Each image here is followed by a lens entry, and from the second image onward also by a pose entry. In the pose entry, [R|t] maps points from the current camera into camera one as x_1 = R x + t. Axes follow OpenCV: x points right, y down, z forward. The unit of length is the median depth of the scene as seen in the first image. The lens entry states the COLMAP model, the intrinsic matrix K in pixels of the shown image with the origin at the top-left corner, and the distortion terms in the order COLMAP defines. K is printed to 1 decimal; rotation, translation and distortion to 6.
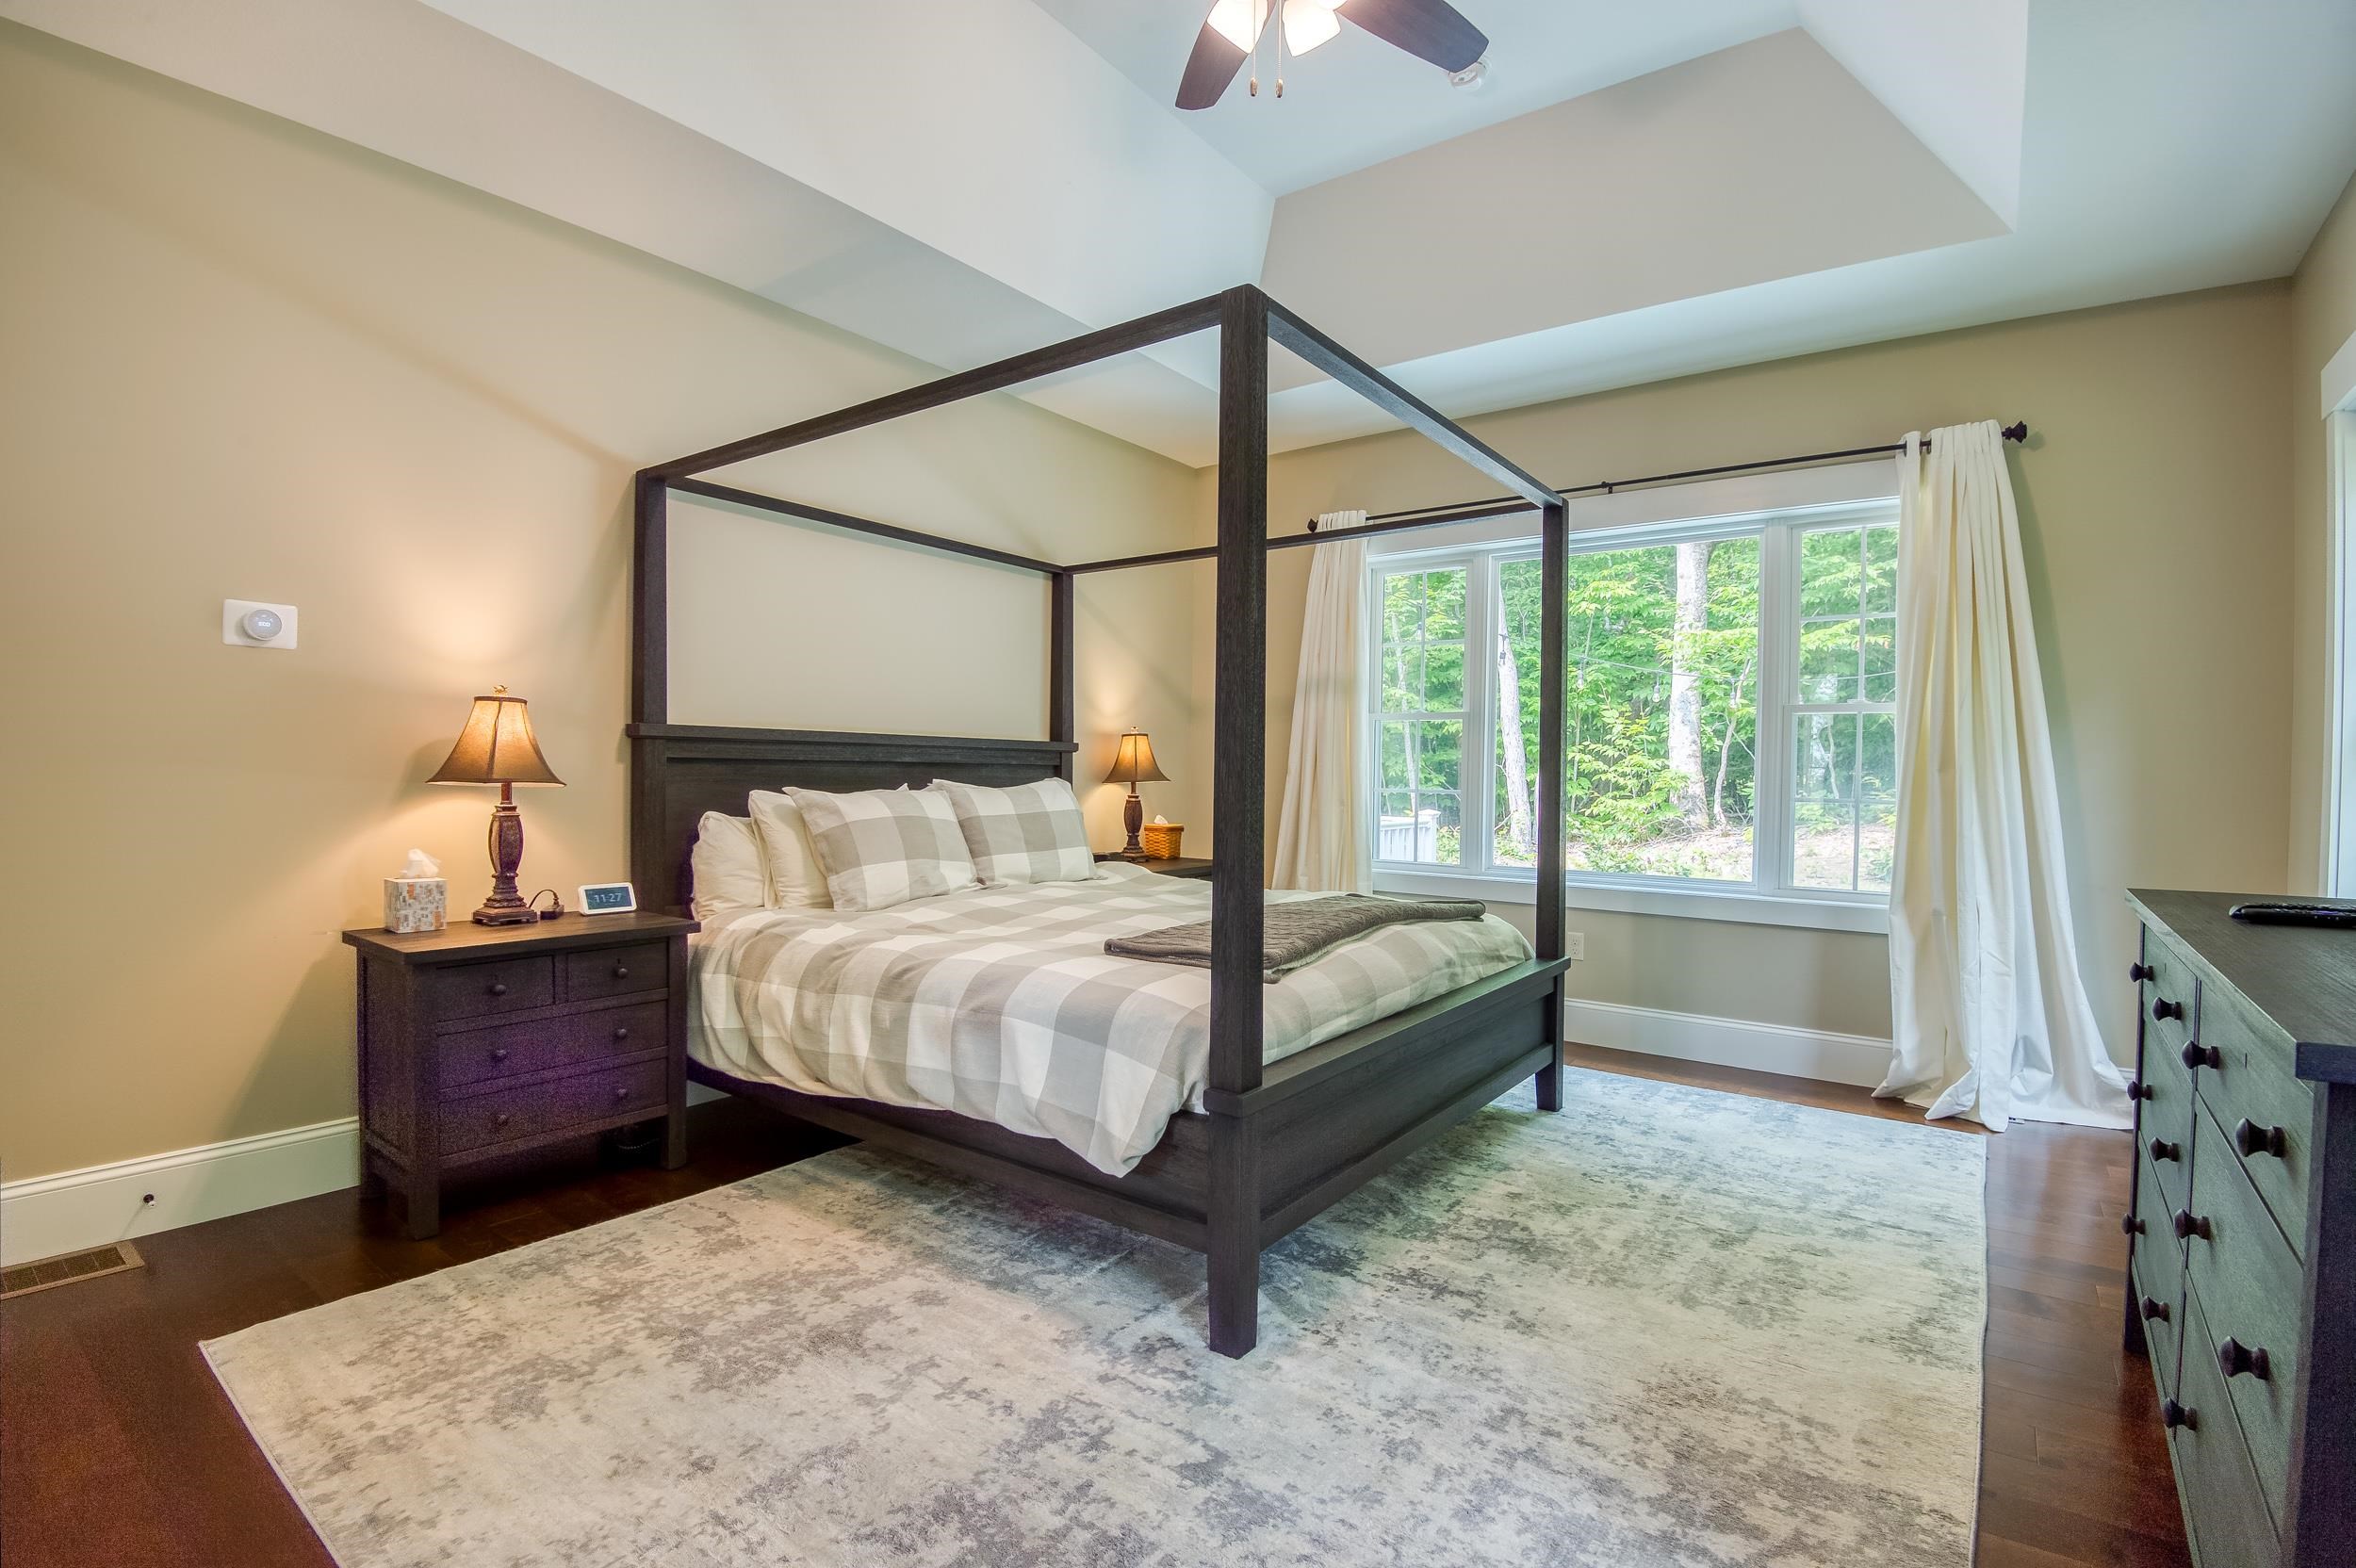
lens RADIAL K [[1092.1, 0, 1187.0], [0, 1092.1, 783.9], [0, 0, 1]] dist [-0.016117, -0.018968]
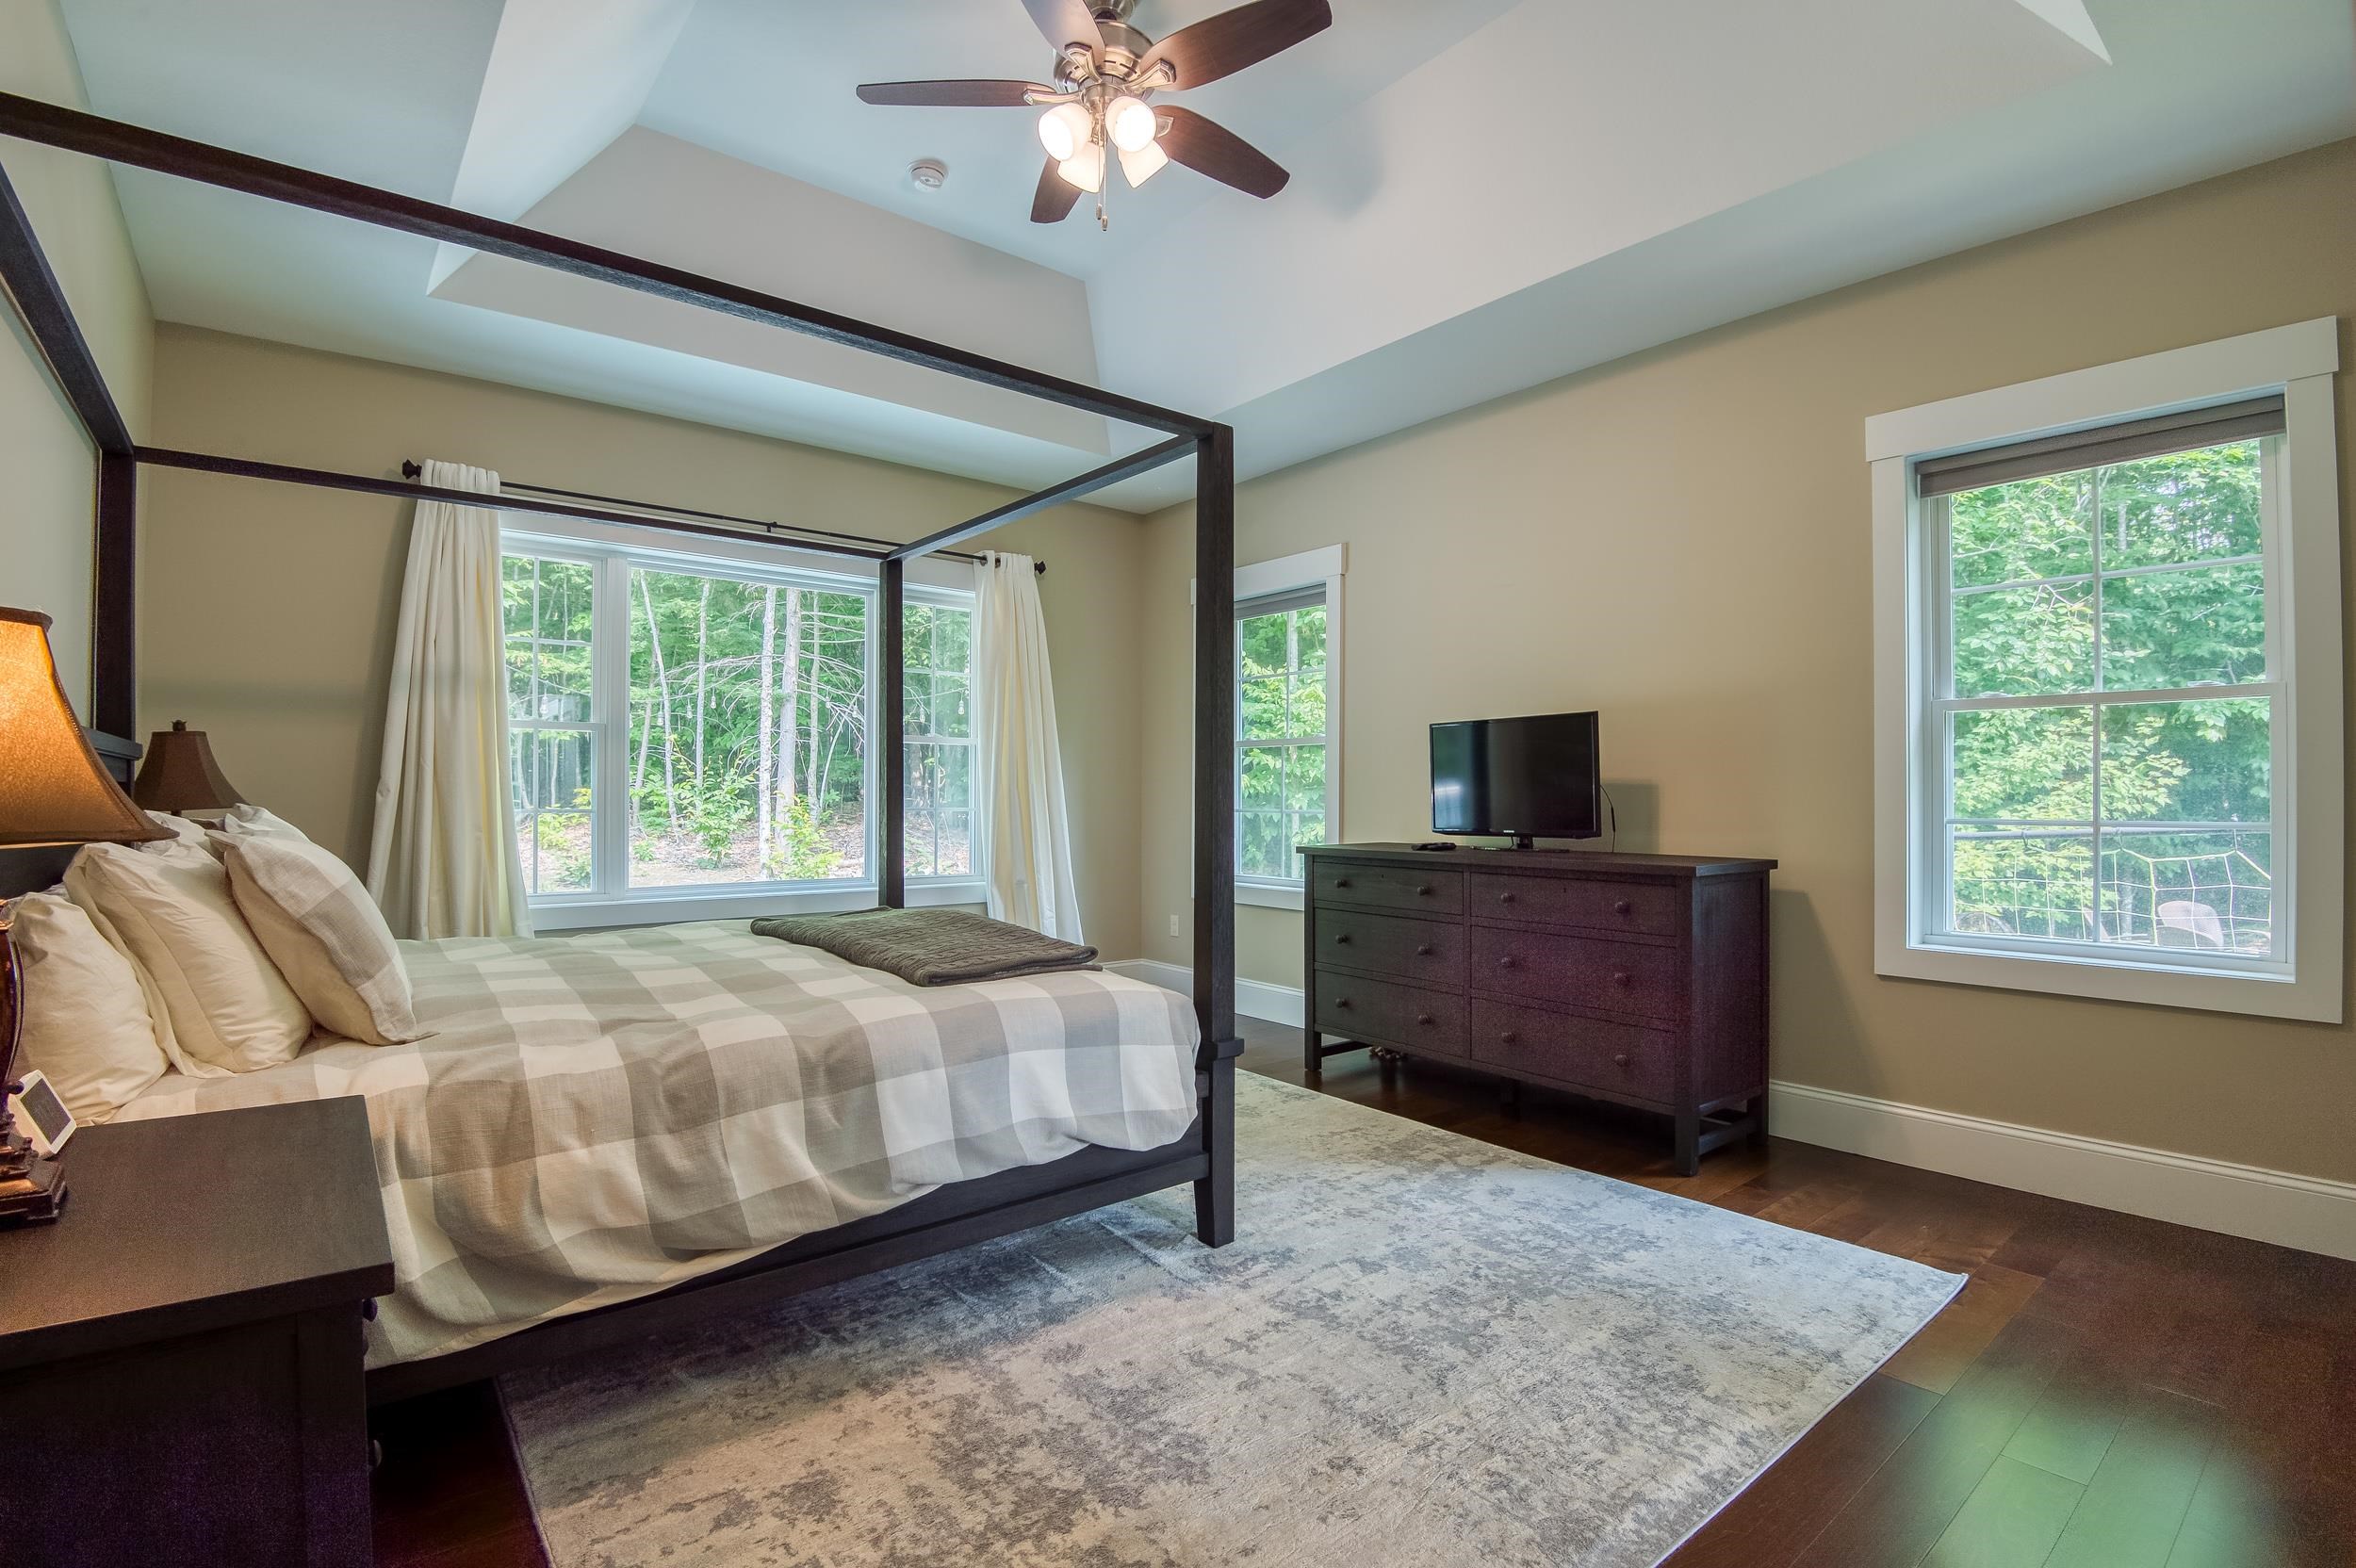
lens RADIAL K [[1092.1, 0, 1187.0], [0, 1092.1, 783.9], [0, 0, 1]] dist [-0.016117, -0.018968]
pose [[0.246258, -0.003205, 0.969199, -1.094336], [0.014027, 0.999902, -0.000257, -0.019264], [-0.969103, 0.013659, 0.246279, 0.639546]]
